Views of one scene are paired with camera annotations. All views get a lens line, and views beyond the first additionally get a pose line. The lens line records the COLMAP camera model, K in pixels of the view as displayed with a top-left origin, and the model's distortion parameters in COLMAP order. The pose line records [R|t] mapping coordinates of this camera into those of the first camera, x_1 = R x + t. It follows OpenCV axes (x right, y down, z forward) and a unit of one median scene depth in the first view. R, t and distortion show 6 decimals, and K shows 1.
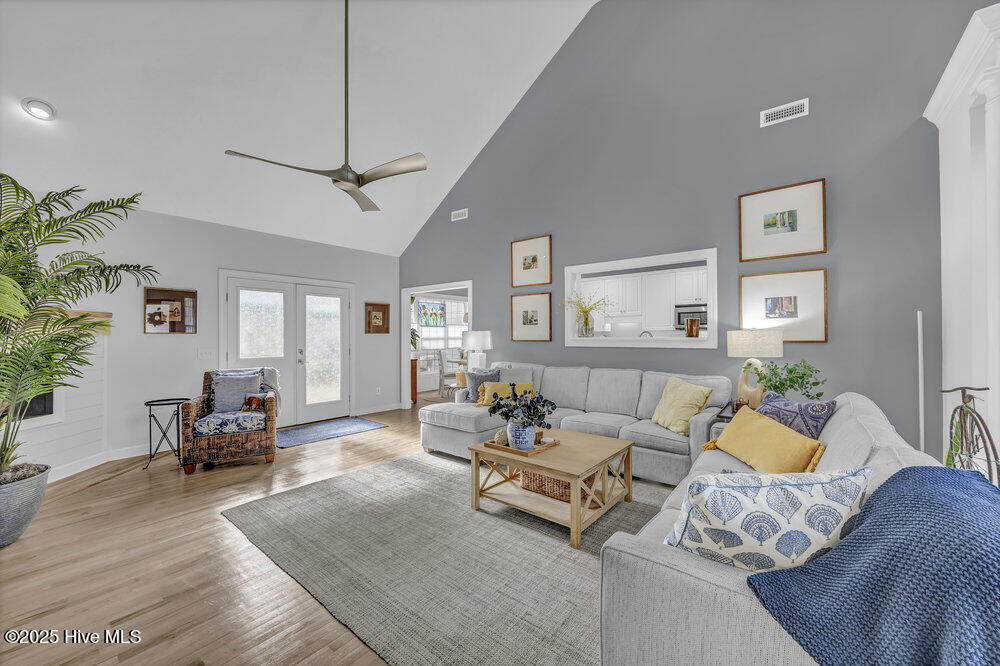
lens RADIAL K [[392.9, 0, 503.0], [0, 392.9, 334.4], [0, 0, 1]] dist [-0.005845, 0.000665]
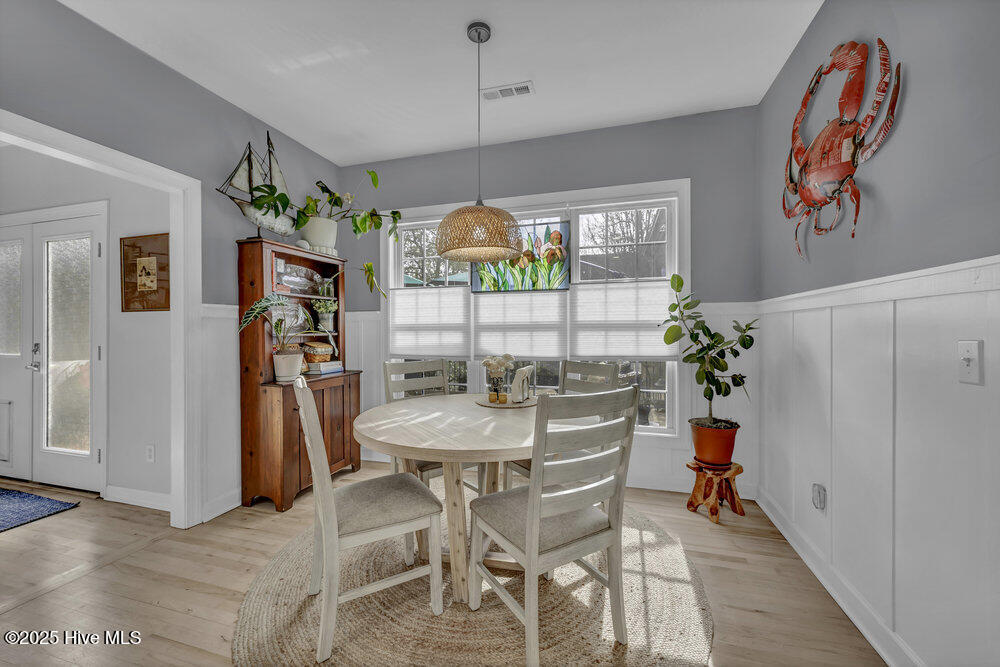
lens RADIAL K [[392.9, 0, 497.1], [0, 392.9, 333.8], [0, 0, 1]] dist [-0.005845, 0.000665]
pose [[0.385680, 0.011309, -0.922563, 0.139145], [0.003085, 0.999903, 0.013547, 0.012585], [0.922628, -0.008071, 0.385607, 0.860144]]
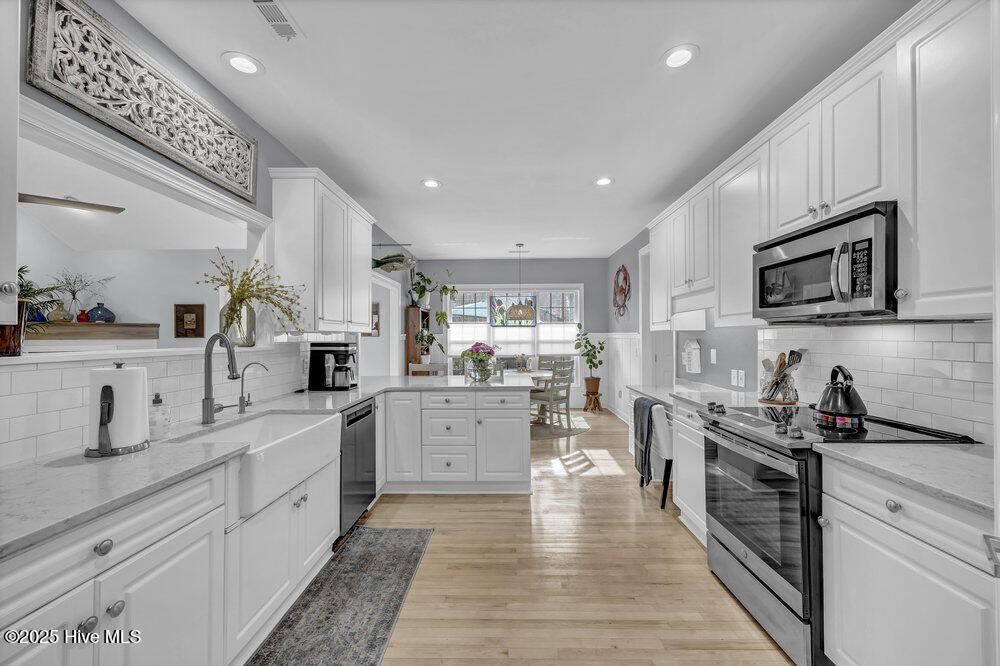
lens RADIAL K [[392.9, 0, 503.2], [0, 392.9, 333.1], [0, 0, 1]] dist [-0.005845, 0.000665]
pose [[0.623224, -0.006903, -0.782013, 0.425083], [0.003653, 0.999976, -0.005916, -0.002675], [0.782035, 0.000831, 0.623234, 0.505913]]
